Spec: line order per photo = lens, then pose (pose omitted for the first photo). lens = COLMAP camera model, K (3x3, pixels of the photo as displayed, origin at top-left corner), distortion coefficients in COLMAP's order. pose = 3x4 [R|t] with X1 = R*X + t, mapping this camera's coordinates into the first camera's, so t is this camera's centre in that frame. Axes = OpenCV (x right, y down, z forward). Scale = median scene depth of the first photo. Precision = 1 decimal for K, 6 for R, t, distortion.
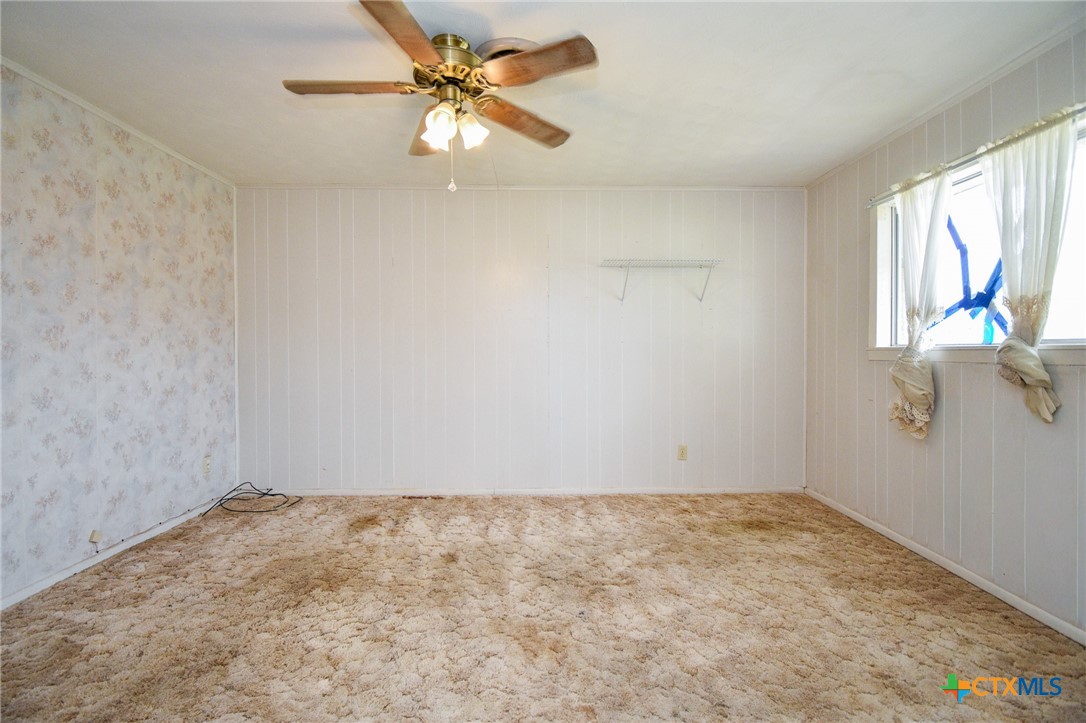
lens RADIAL K [[482.5, 0, 546.5], [0, 482.5, 359.8], [0, 0, 1]] dist [0.021751, -0.023945]
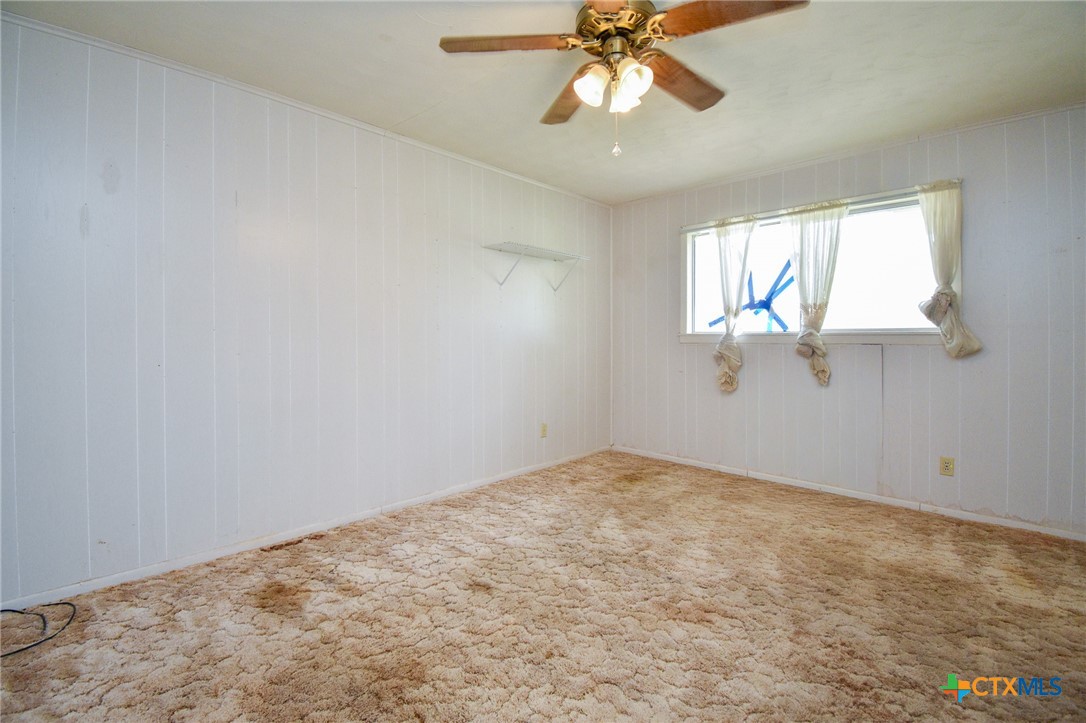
lens RADIAL K [[481.7, 0, 545.8], [0, 481.7, 346.9], [0, 0, 1]] dist [0.020128, -0.023195]
pose [[0.713866, -0.012401, 0.700172, -0.636758], [0.012498, 0.999910, 0.004967, 0.000485], [-0.700170, 0.005205, 0.713957, 0.311677]]
